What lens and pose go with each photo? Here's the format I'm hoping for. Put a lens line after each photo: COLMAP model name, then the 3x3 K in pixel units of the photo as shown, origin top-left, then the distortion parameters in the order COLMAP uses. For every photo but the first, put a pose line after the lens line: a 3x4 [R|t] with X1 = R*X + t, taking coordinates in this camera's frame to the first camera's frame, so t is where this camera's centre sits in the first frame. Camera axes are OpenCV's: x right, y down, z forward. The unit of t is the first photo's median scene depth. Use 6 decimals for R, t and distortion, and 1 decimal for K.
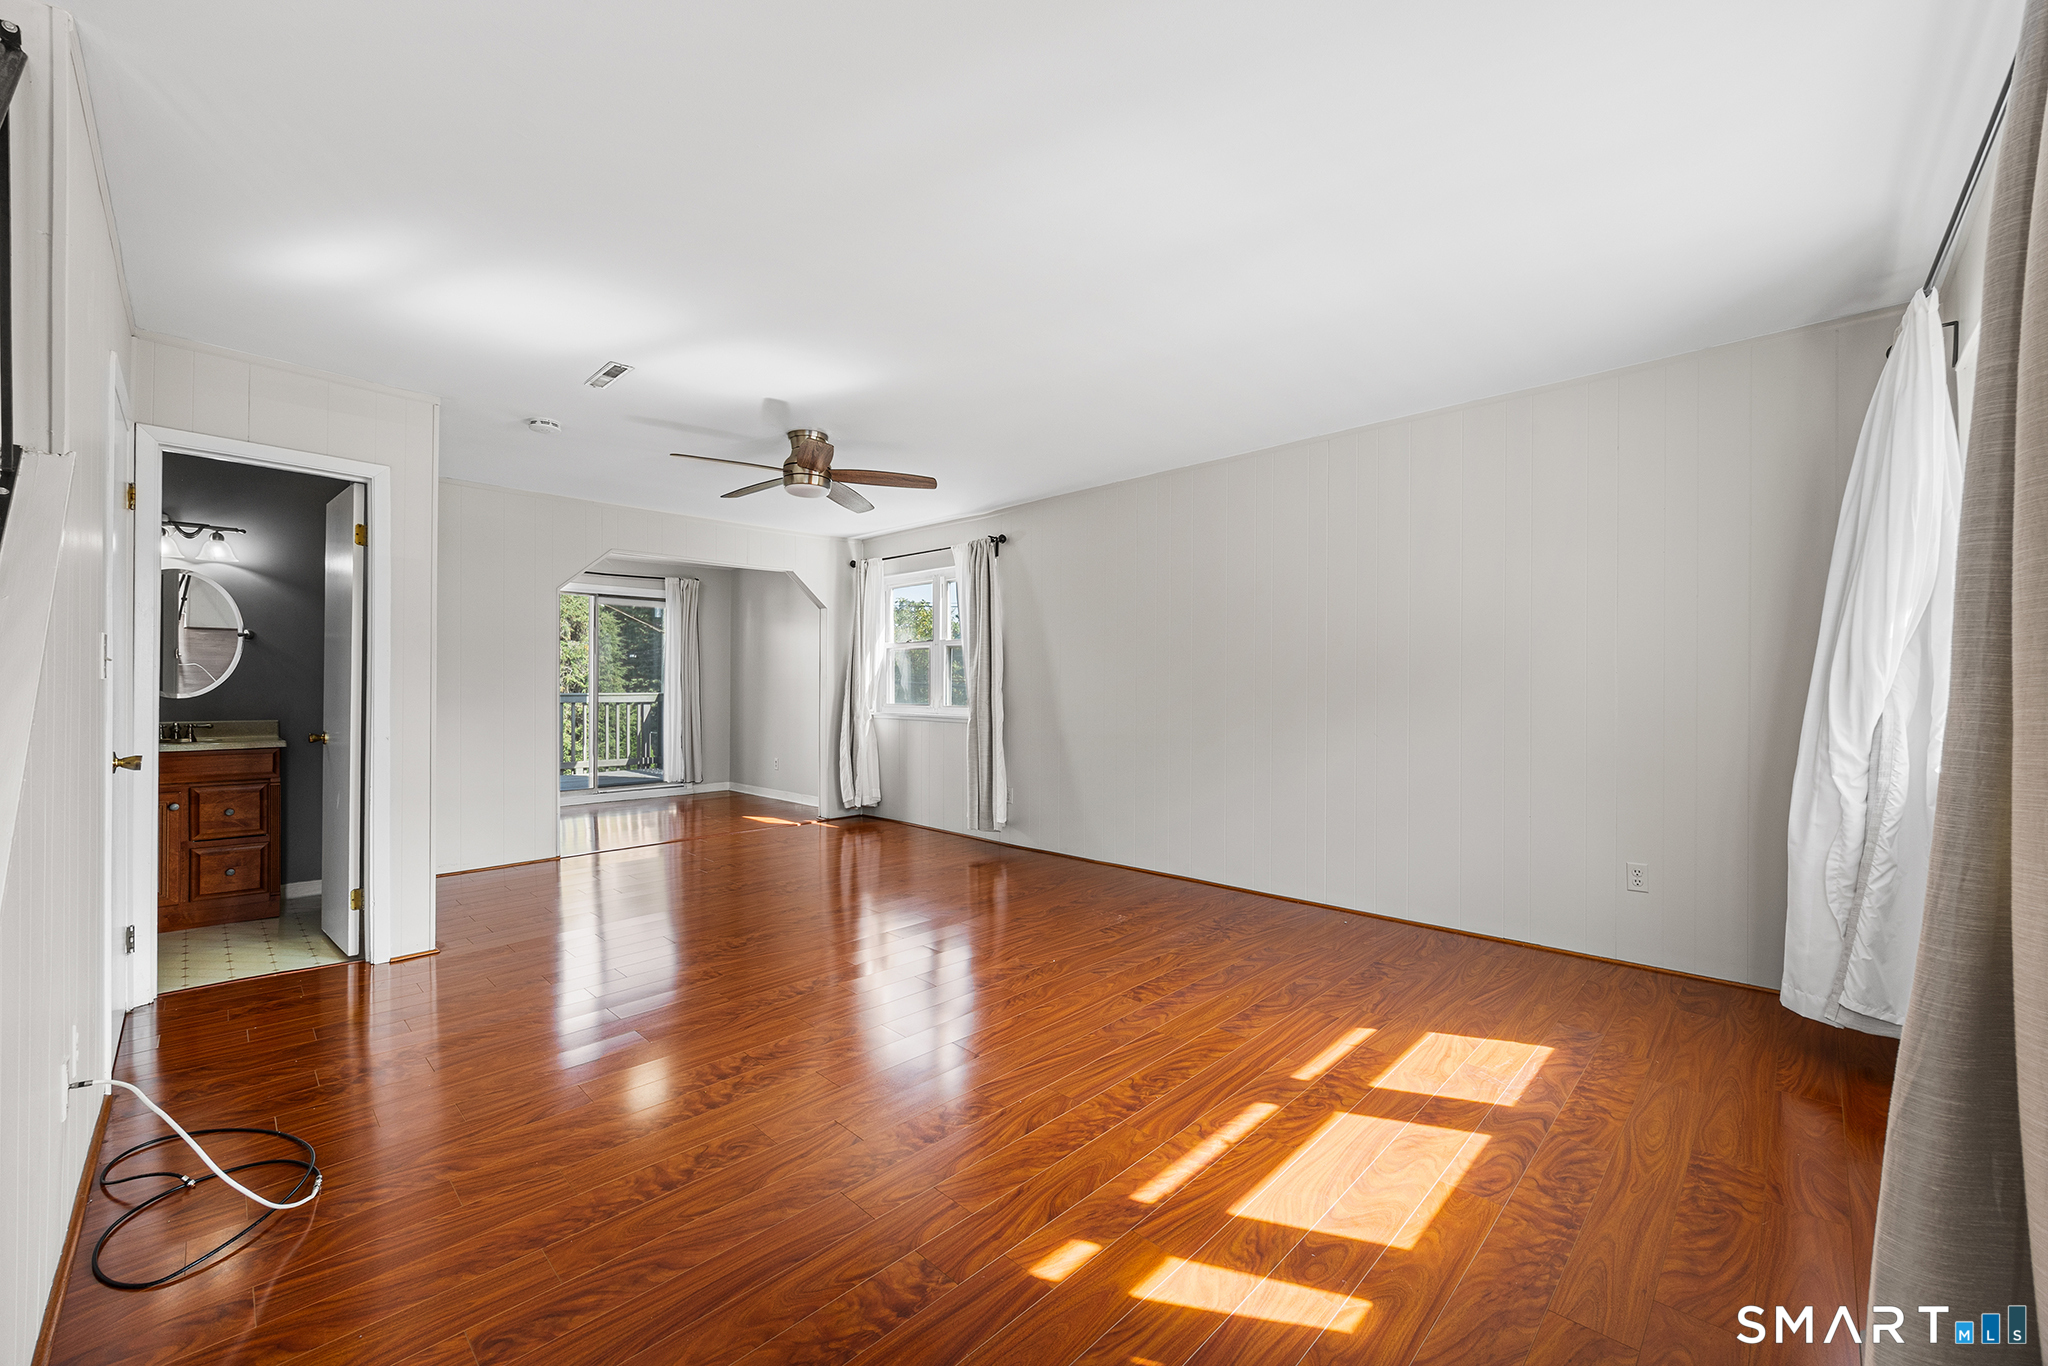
lens RADIAL K [[811.2, 0, 1028.2], [0, 811.2, 686.4], [0, 0, 1]] dist [-0.000547, -0.000082]
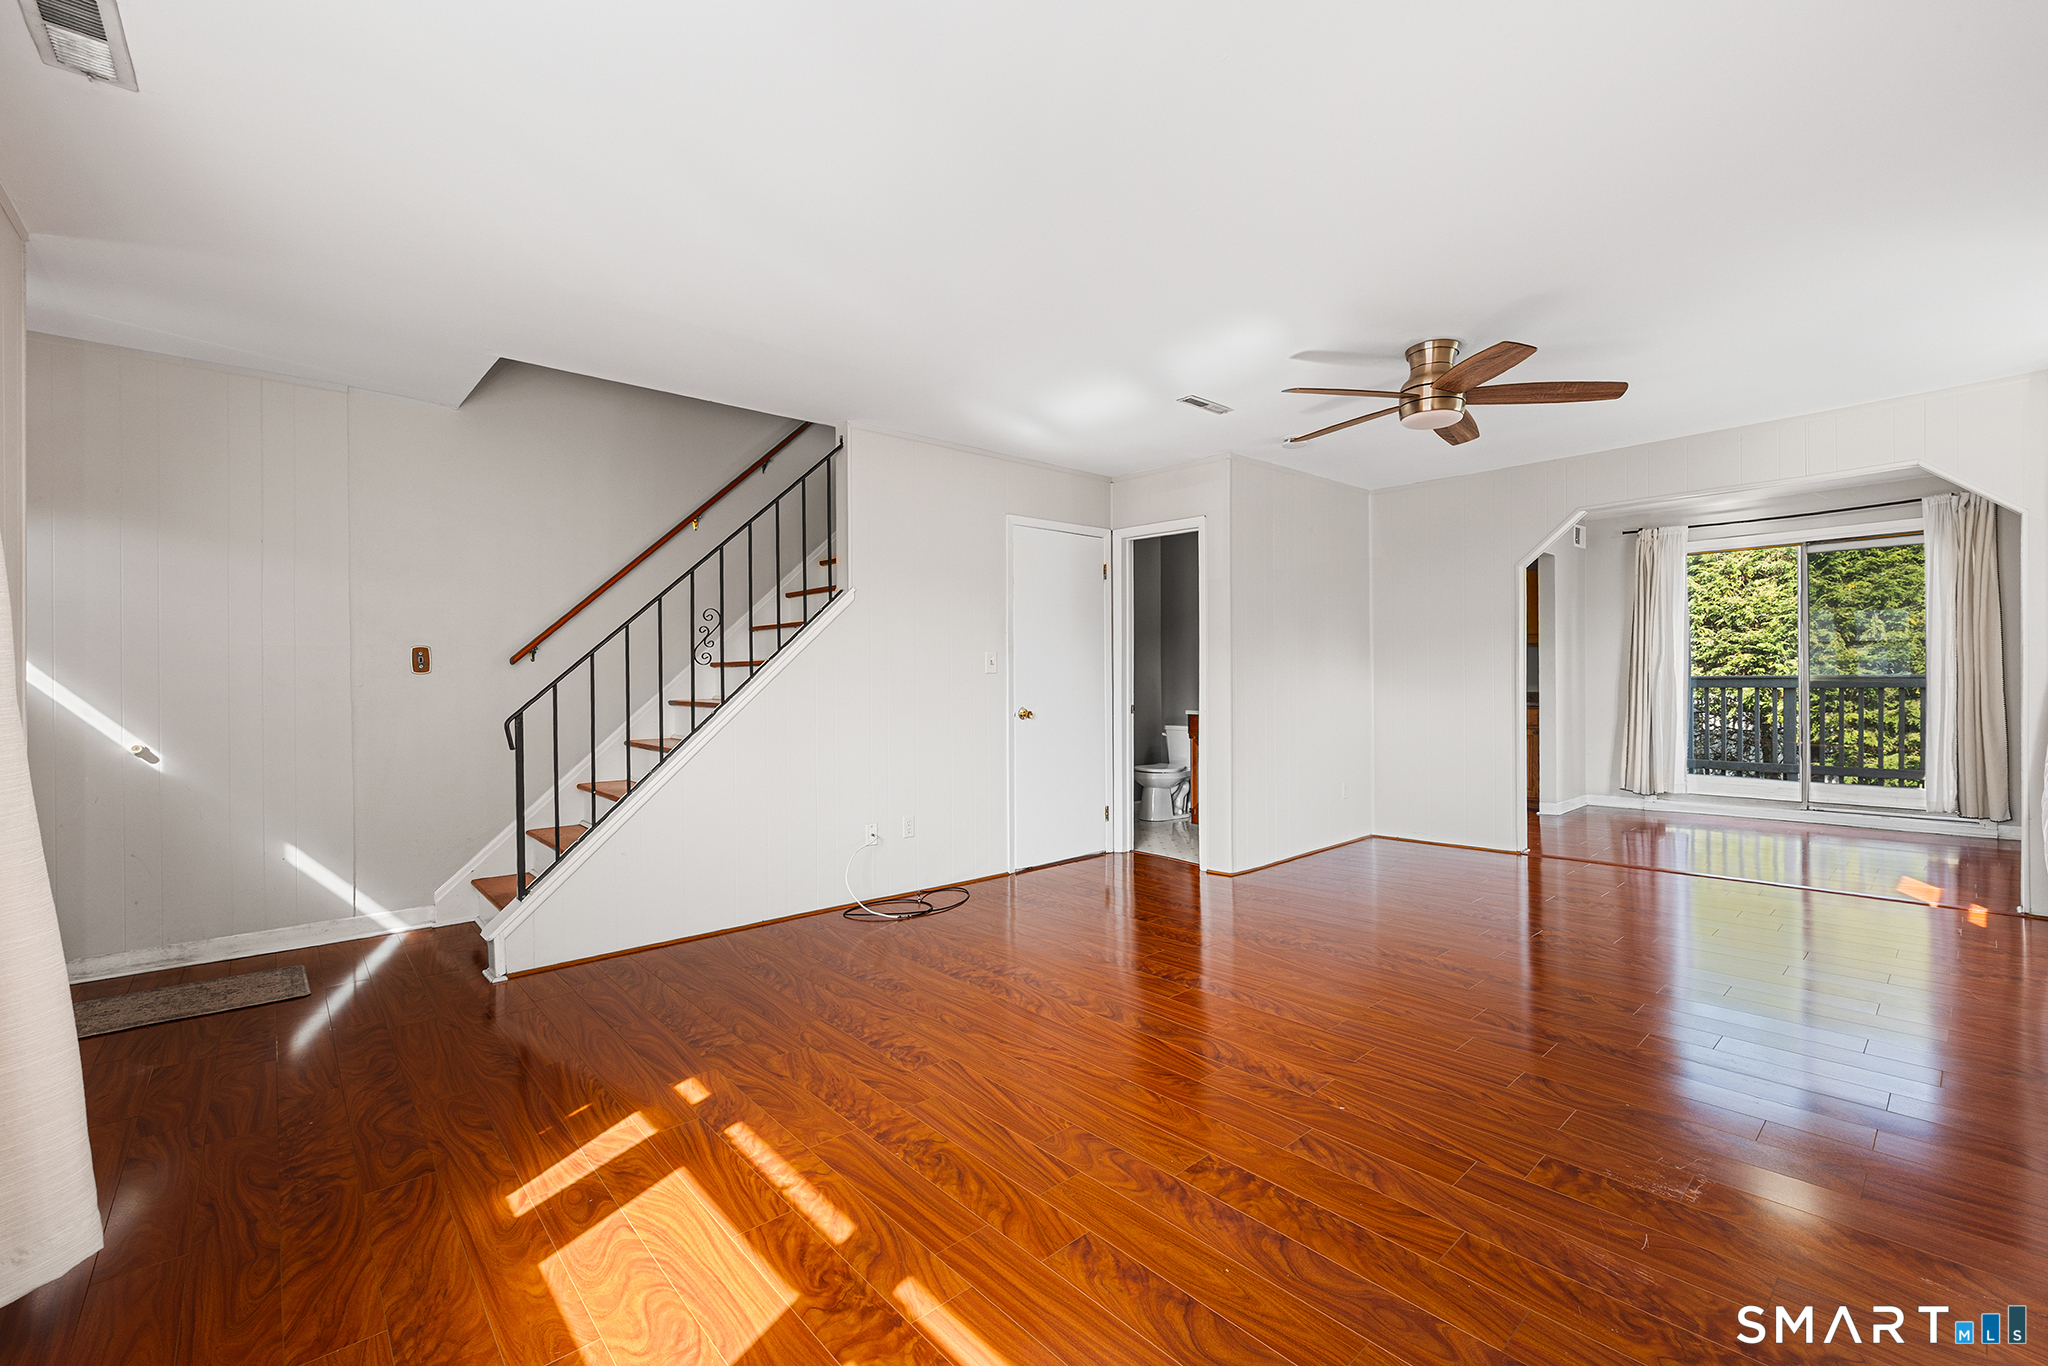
lens RADIAL K [[843.9, 0, 1030.3], [0, 843.9, 687.3], [0, 0, 1]] dist [-0.000889, -0.000343]
pose [[-0.068051, 0.009566, -0.997636, 1.055104], [0.016099, 0.999834, 0.008489, 0.006618], [0.997552, -0.015483, -0.068194, 1.230628]]
